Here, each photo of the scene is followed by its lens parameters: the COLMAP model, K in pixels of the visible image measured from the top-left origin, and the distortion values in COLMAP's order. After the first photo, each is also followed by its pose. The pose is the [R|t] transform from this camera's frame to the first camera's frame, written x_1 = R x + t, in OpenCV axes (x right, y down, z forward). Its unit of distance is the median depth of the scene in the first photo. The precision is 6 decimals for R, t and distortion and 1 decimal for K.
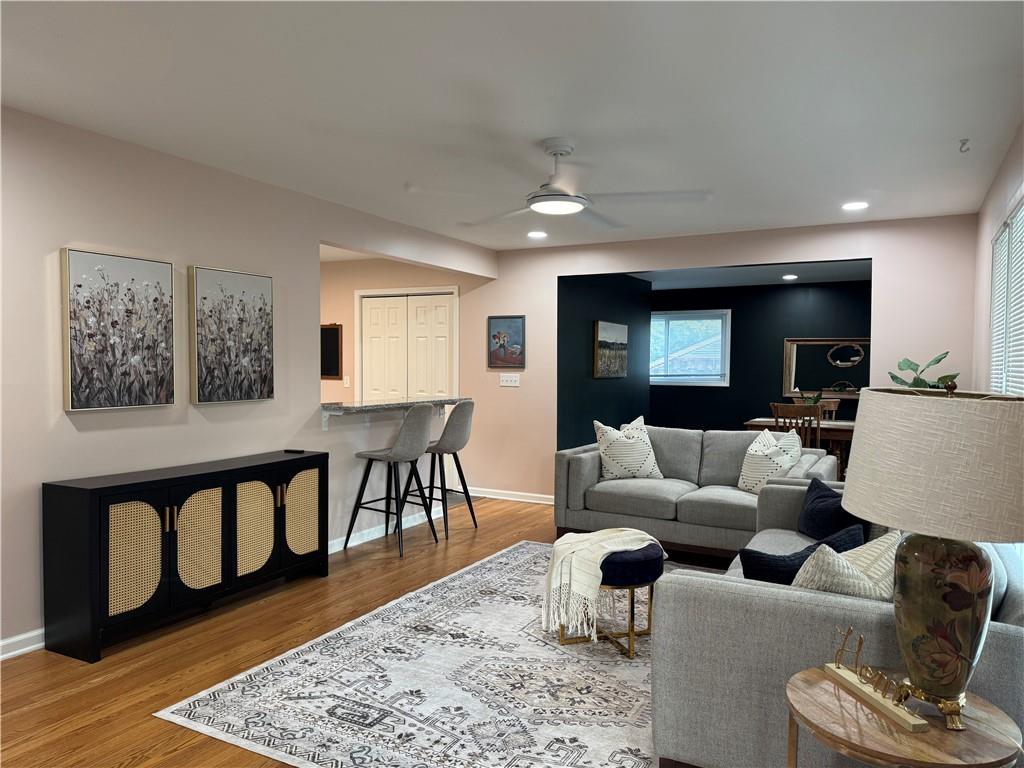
lens RADIAL K [[709.7, 0, 511.8], [0, 709.7, 389.0], [0, 0, 1]] dist [0.043399, -0.002066]
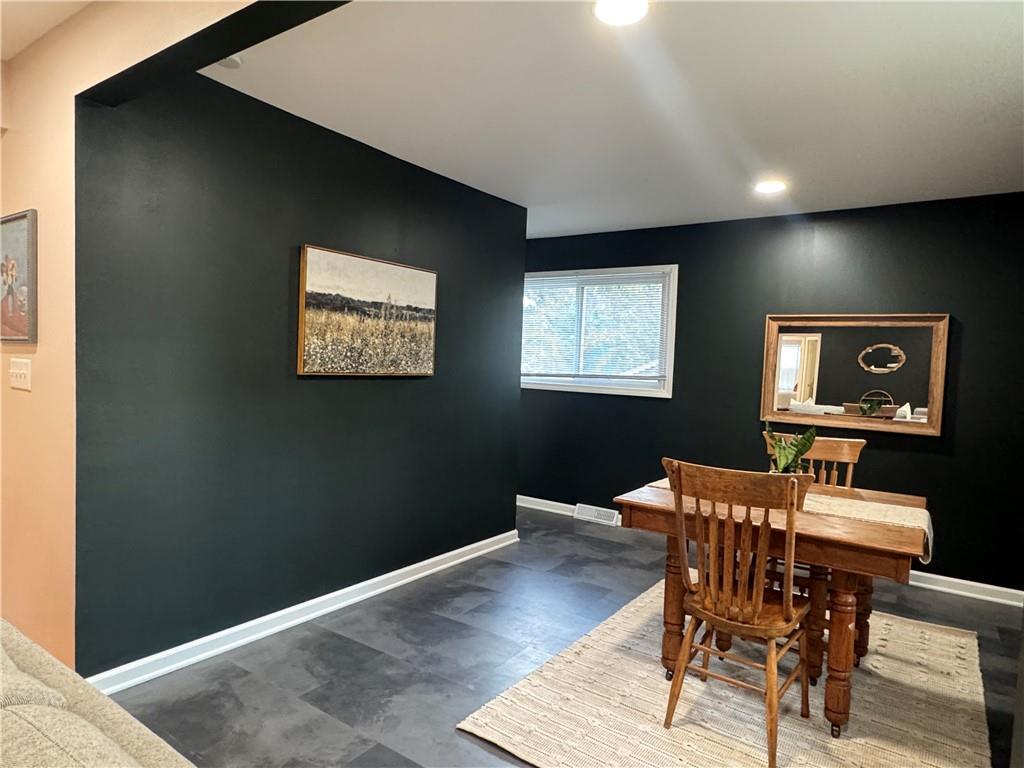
lens RADIAL K [[611.8, 0, 509.7], [0, 611.8, 388.3], [0, 0, 1]] dist [0.000458, 0.002081]
pose [[0.993469, 0.032217, -0.109462, 0.229561], [-0.031606, 0.999474, 0.007316, -0.010549], [0.109640, -0.003809, 0.993964, 0.488601]]
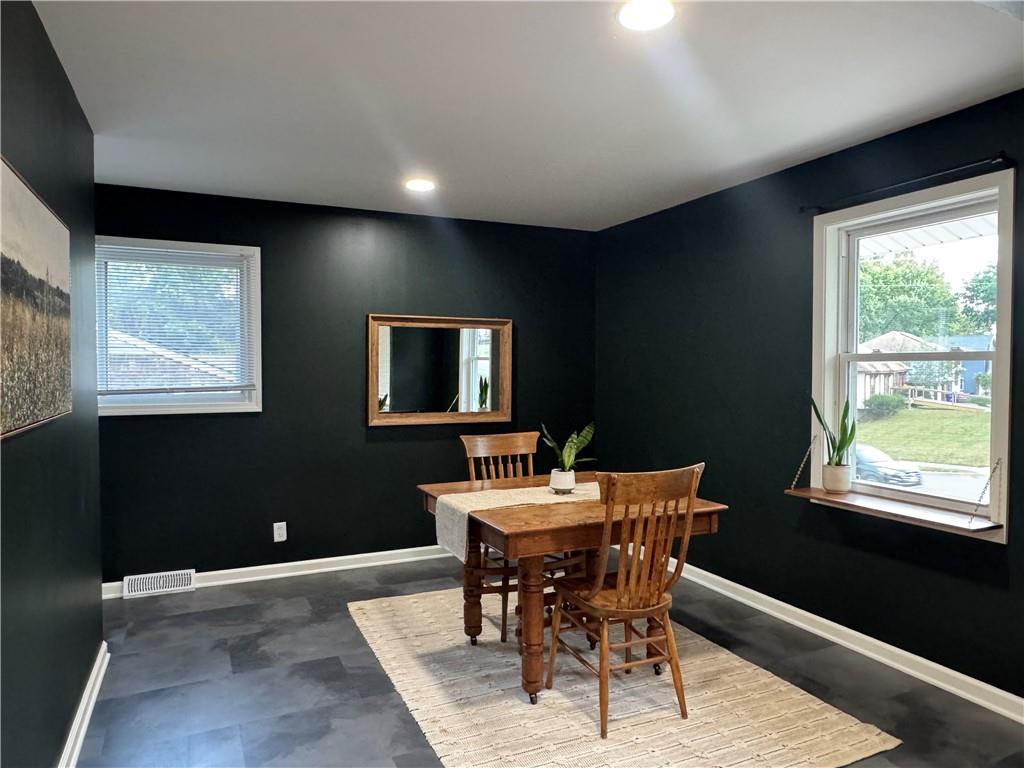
lens RADIAL K [[683.5, 0, 512.2], [0, 683.5, 385.9], [0, 0, 1]] dist [-0.001142, -0.000676]
pose [[0.597072, -0.034971, 0.801425, 0.039978], [0.034305, 0.999248, 0.018046, -0.022628], [-0.801454, 0.016719, 0.597823, 0.596033]]
